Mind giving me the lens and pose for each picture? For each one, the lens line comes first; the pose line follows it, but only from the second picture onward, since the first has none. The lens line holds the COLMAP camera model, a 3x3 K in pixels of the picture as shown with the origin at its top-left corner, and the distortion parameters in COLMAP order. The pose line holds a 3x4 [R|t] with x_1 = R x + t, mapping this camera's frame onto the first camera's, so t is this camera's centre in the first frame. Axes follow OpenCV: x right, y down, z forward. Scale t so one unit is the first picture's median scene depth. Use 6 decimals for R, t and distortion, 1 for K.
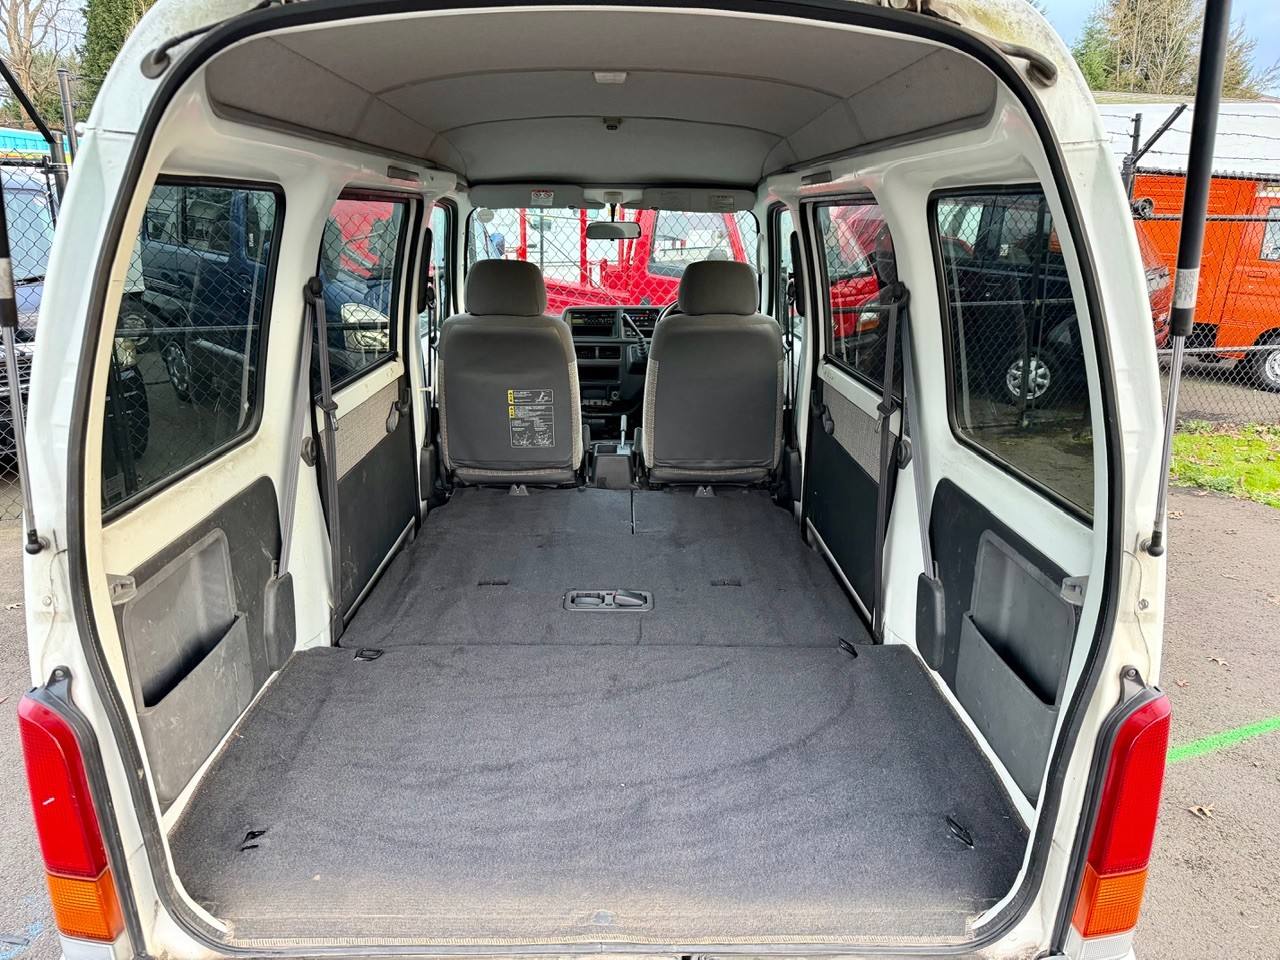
lens RADIAL K [[921.0, 0, 634.1], [0, 921.0, 487.0], [0, 0, 1]] dist [0.149202, -0.289212]
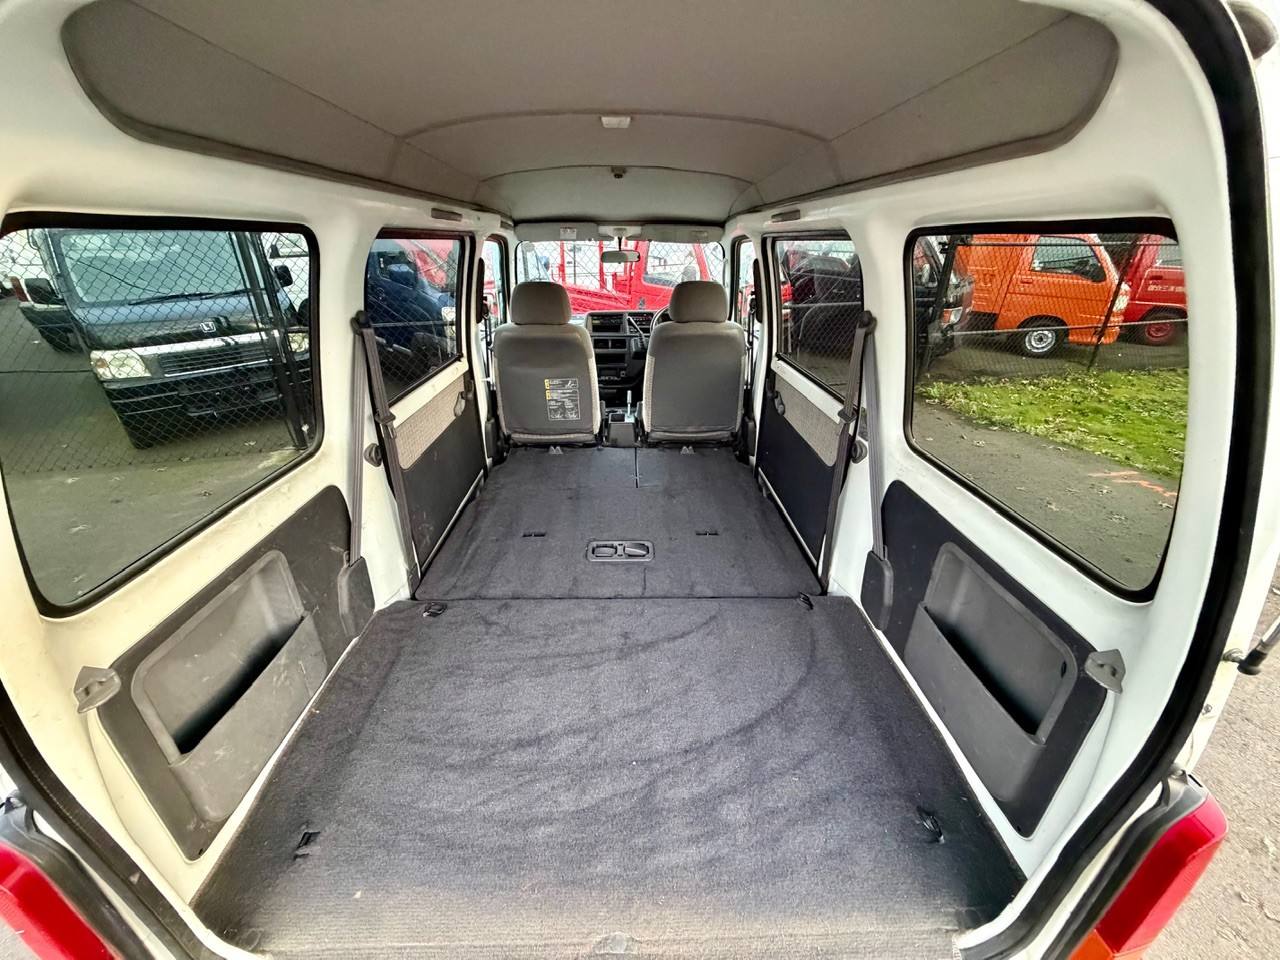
lens RADIAL K [[510.0, 0, 637.8], [0, 510.0, 473.5], [0, 0, 1]] dist [-0.000520, 0.000238]
pose [[0.999943, -0.008497, 0.006516, -0.006498], [0.007467, 0.989495, 0.144375, -0.100230], [-0.007674, -0.144318, 0.989502, 0.307454]]
